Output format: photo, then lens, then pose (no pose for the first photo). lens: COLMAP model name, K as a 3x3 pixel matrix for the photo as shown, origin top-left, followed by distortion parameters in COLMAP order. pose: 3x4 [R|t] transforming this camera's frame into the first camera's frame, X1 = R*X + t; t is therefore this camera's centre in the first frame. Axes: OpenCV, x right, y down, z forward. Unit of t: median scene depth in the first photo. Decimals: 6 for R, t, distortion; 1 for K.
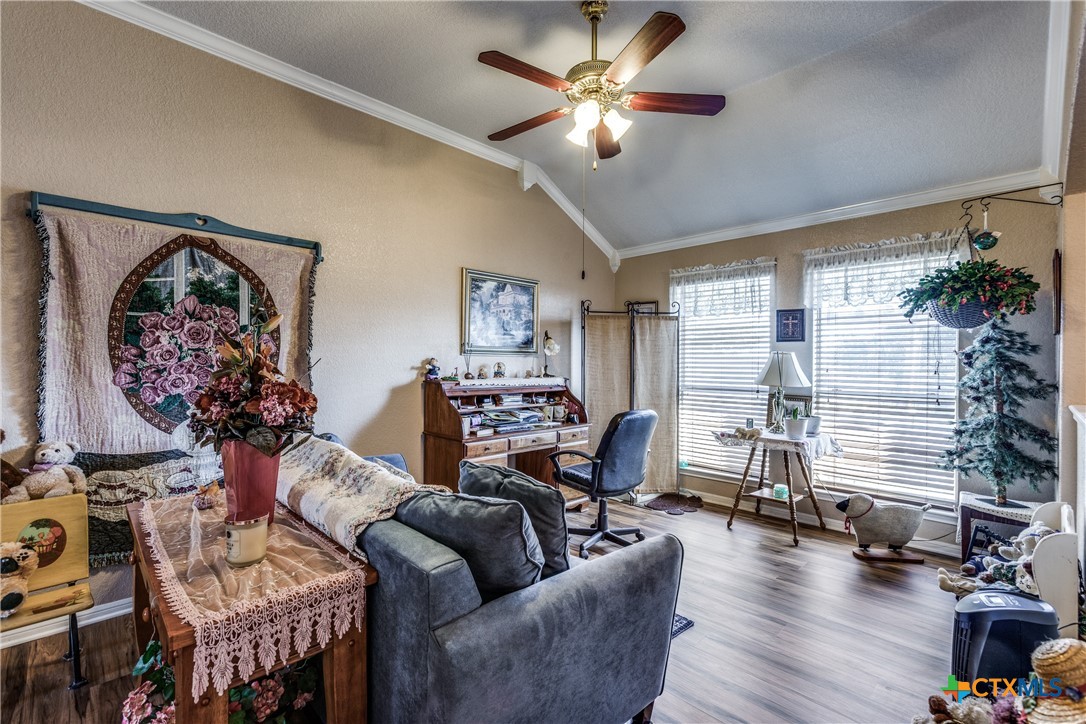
lens RADIAL K [[494.4, 0, 545.4], [0, 494.4, 359.6], [0, 0, 1]] dist [-0.002371, 0.000242]
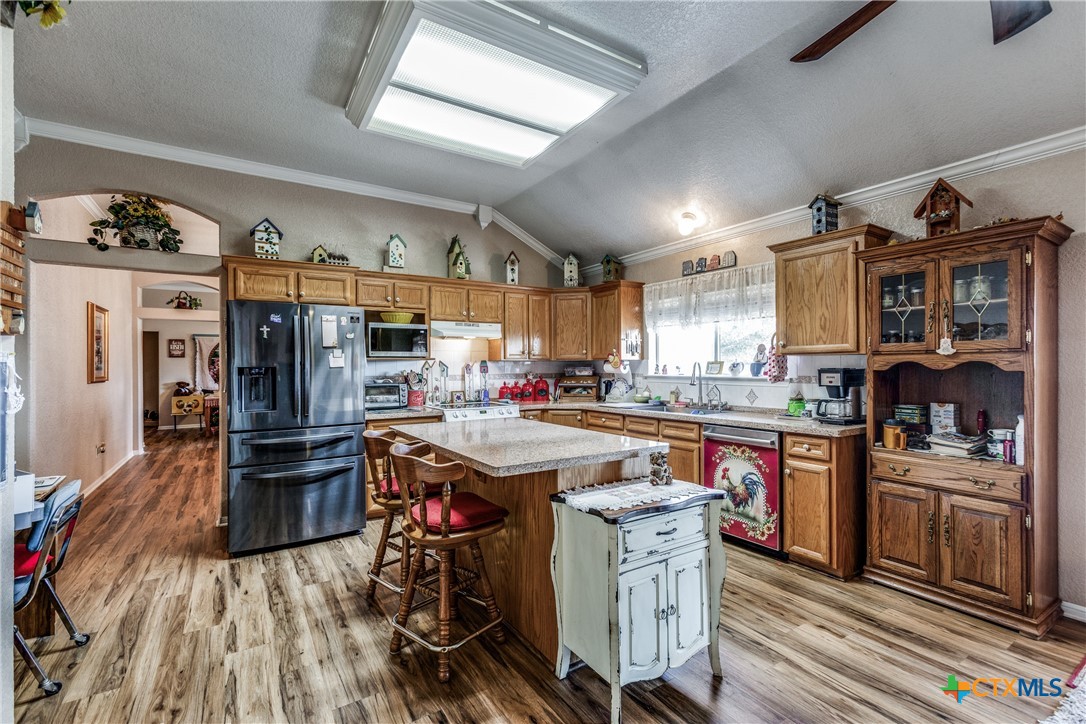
lens RADIAL K [[494.4, 0, 542.9], [0, 494.4, 366.7], [0, 0, 1]] dist [-0.002371, 0.000242]
pose [[0.970733, -0.009643, -0.239968, 3.393652], [0.010287, 0.999946, 0.001431, 0.003607], [0.239941, -0.003858, 0.970780, -2.840476]]
